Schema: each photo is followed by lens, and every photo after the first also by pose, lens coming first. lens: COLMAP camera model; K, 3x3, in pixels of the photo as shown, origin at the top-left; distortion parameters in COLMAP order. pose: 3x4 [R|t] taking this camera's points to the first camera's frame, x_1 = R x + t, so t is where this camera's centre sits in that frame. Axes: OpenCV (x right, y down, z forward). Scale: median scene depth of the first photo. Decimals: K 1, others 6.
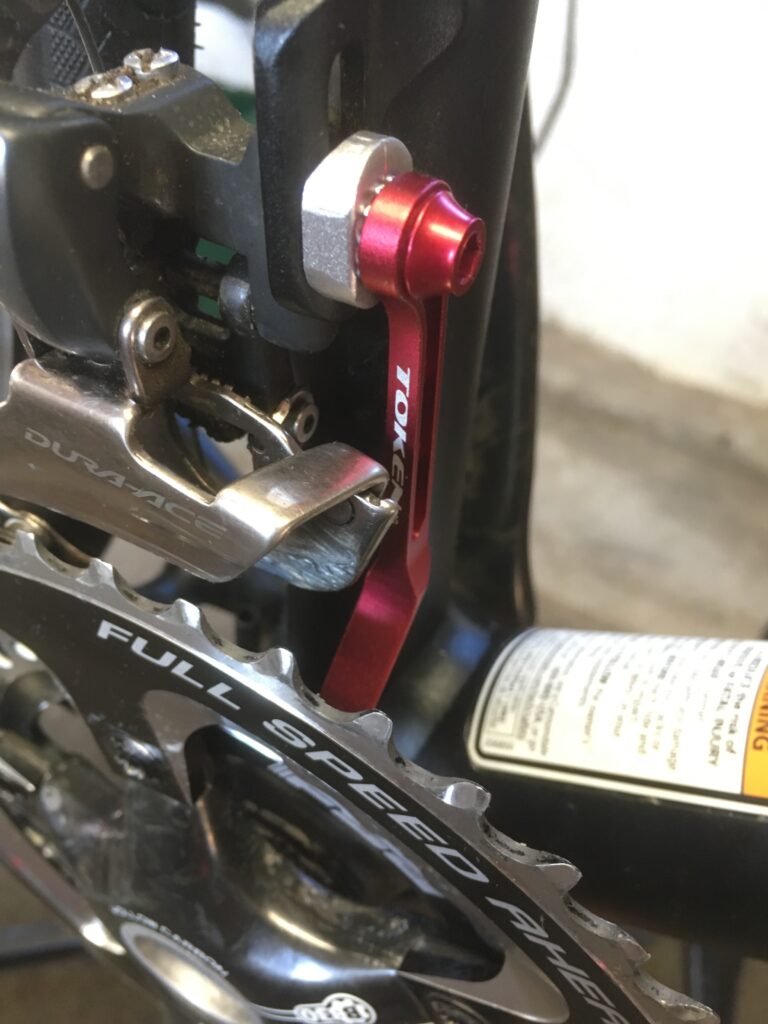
lens RADIAL K [[845.2, 0, 384.0], [0, 845.2, 512.0], [0, 0, 1]] dist [0.001388, 0.000830]
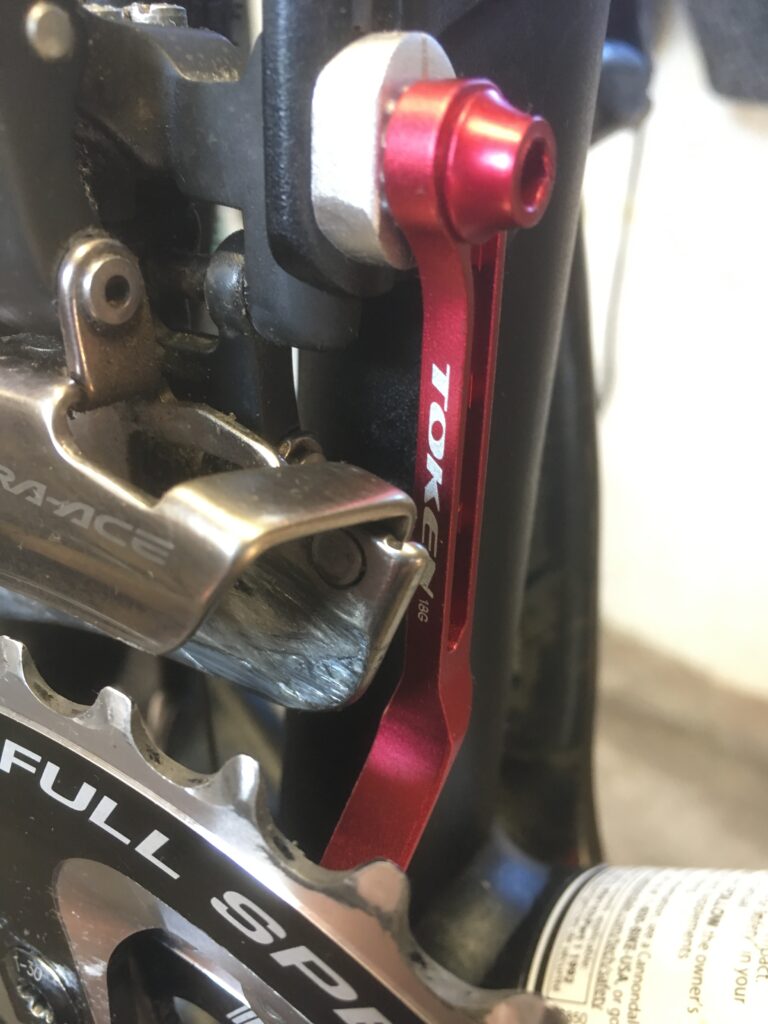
lens RADIAL K [[892.2, 0, 384.0], [0, 892.2, 512.0], [0, 0, 1]] dist [0.019051, -0.090843]
pose [[0.998107, 0.034121, -0.051174, 0.016157], [-0.048309, 0.949875, -0.308874, 0.180169], [0.038070, 0.310762, 0.949725, 0.272453]]
